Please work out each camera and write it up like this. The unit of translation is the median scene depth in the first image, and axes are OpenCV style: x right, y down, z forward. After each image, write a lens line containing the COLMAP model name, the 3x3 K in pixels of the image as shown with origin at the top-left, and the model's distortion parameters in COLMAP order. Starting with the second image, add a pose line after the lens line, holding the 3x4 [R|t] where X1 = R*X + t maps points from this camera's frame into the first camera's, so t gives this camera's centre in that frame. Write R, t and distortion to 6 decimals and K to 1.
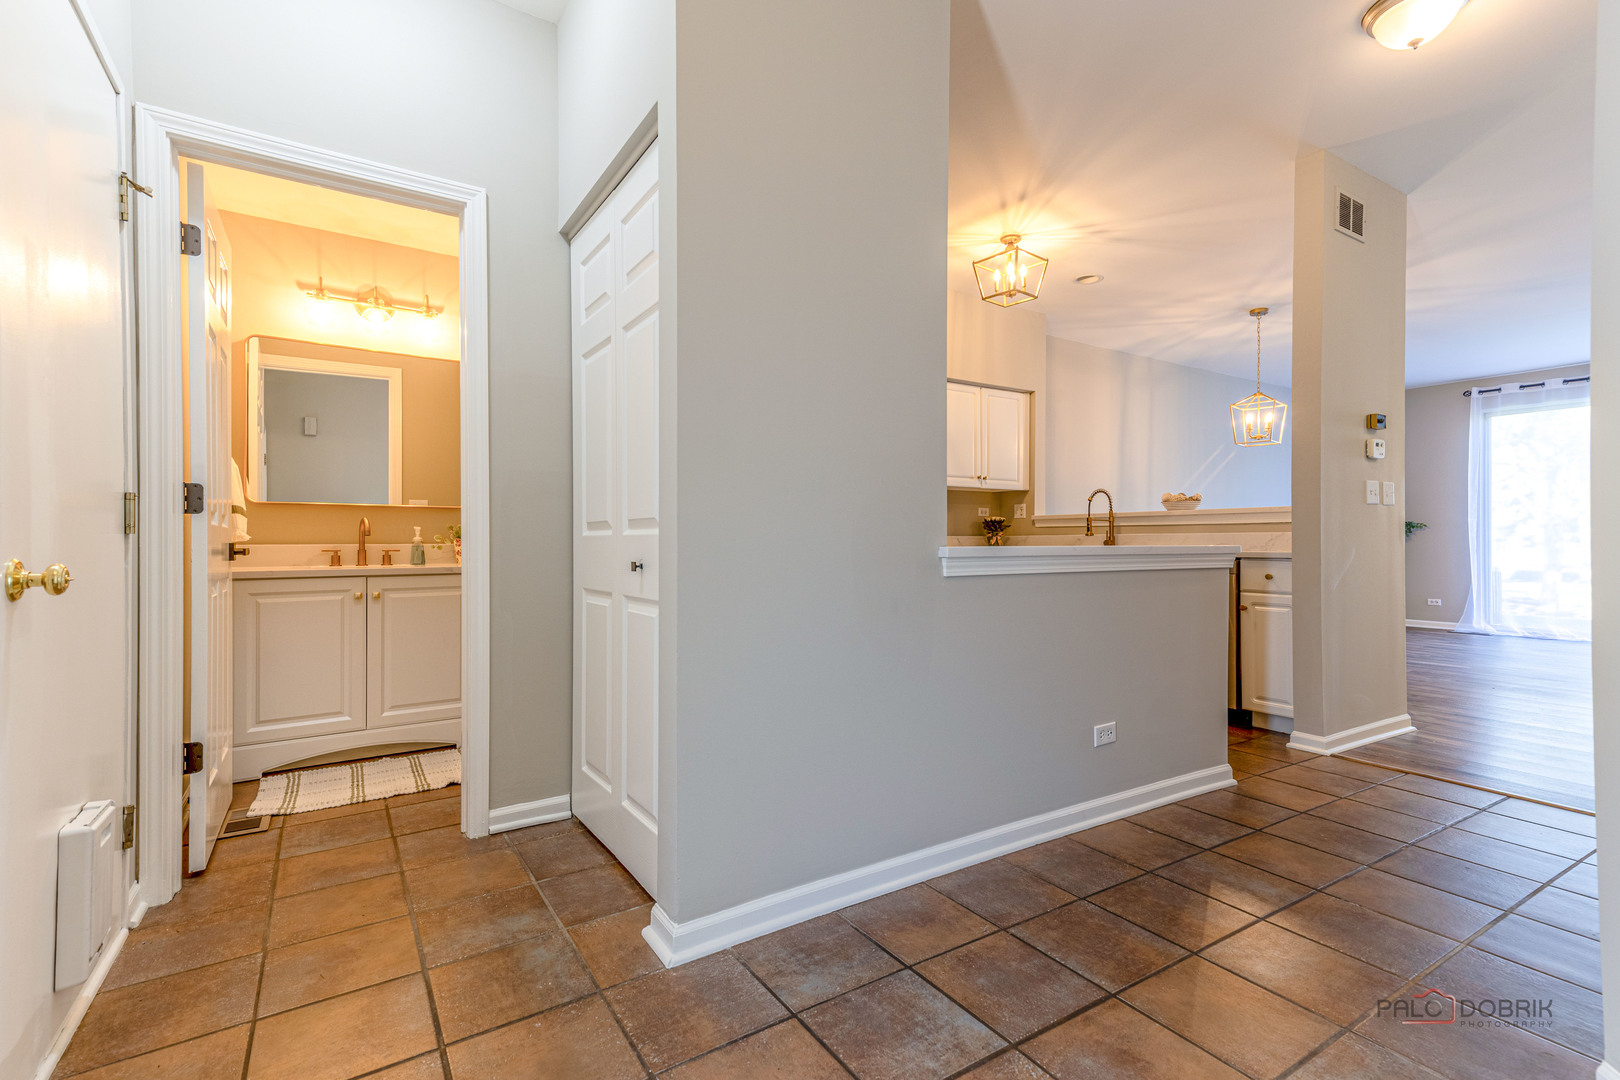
lens RADIAL K [[739.7, 0, 809.3], [0, 739.7, 539.4], [0, 0, 1]] dist [0.027507, 0.001919]
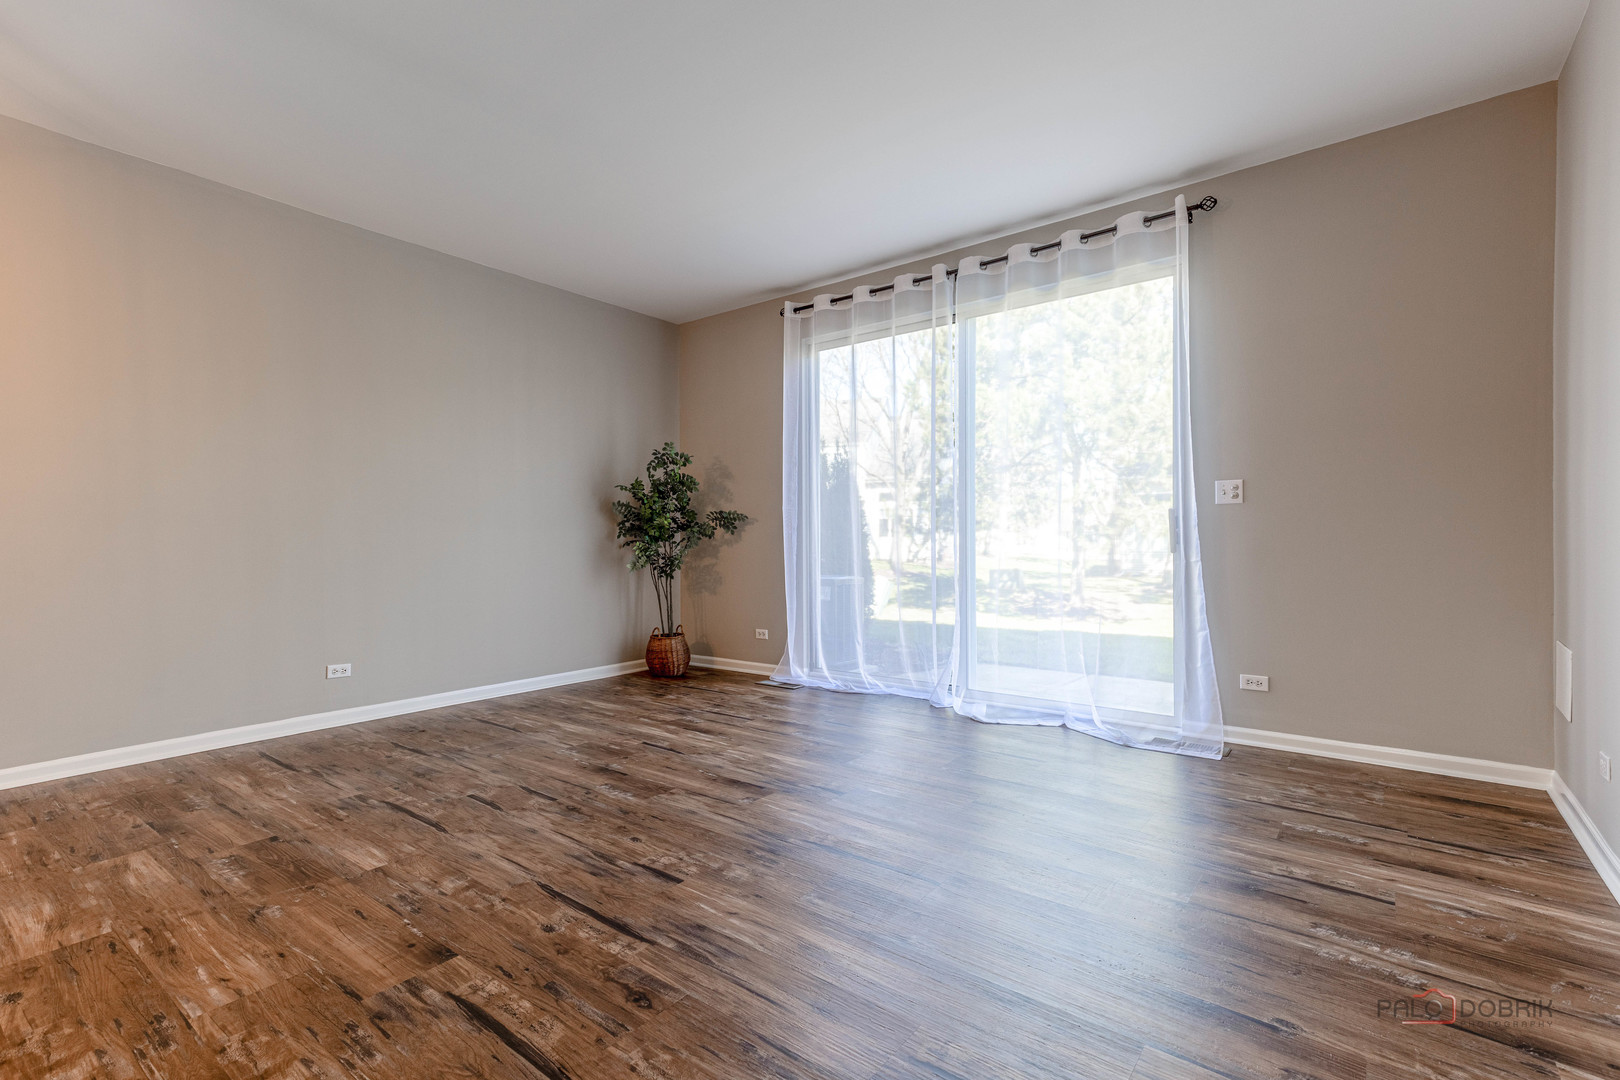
lens RADIAL K [[739.7, 0, 799.3], [0, 739.7, 538.5], [0, 0, 1]] dist [0.027507, 0.001919]
pose [[0.946049, -0.007426, 0.323938, 0.977410], [0.007739, 0.999970, 0.000320, 0.000070], [-0.323930, 0.002204, 0.946078, 0.573378]]
